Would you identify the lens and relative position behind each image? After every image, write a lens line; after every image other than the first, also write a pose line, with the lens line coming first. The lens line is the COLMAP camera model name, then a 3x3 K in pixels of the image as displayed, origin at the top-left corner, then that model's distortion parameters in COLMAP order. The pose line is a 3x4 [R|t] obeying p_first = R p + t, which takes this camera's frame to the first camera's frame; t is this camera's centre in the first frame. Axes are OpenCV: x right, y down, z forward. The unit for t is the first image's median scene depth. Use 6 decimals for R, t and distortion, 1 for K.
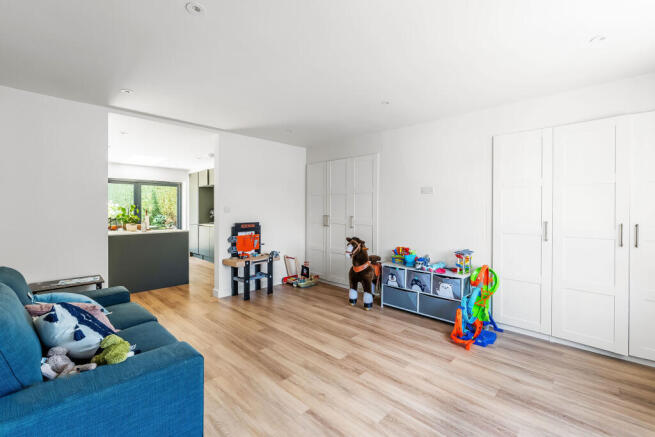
lens RADIAL K [[297.3, 0, 327.5], [0, 297.3, 218.5], [0, 0, 1]] dist [0.000434, 0.000082]
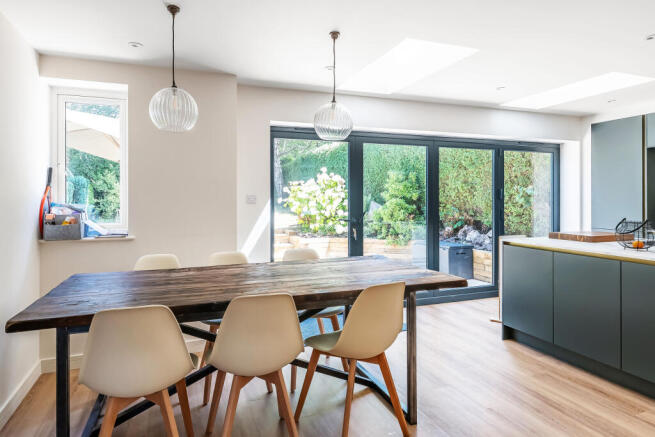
lens RADIAL K [[392.4, 0, 328.6], [0, 392.4, 199.5], [0, 0, 1]] dist [-0.005143, 0.000058]
pose [[0.921365, -0.005741, -0.388656, -0.635371], [-0.002041, 0.999806, -0.019606, -0.015291], [0.388693, 0.018857, 0.921174, 0.274087]]
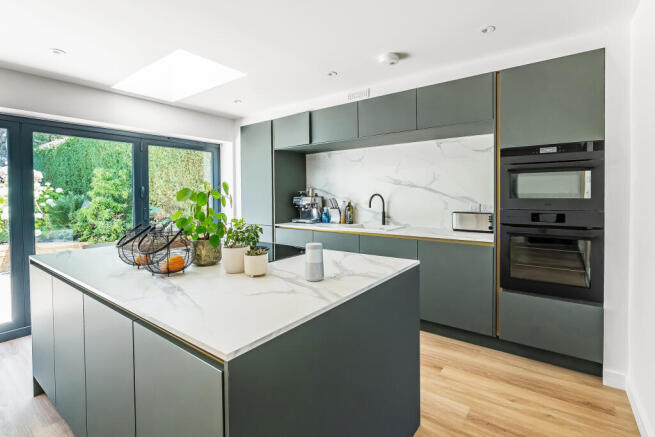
lens RADIAL K [[307.4, 0, 327.5], [0, 307.4, 218.5], [0, 0, 1]] dist [0.000052, 0.000124]
pose [[0.986233, -0.027052, 0.163131, -0.426222], [0.018011, 0.998232, 0.056651, -0.018741], [-0.164375, -0.052933, 0.984977, 0.466153]]
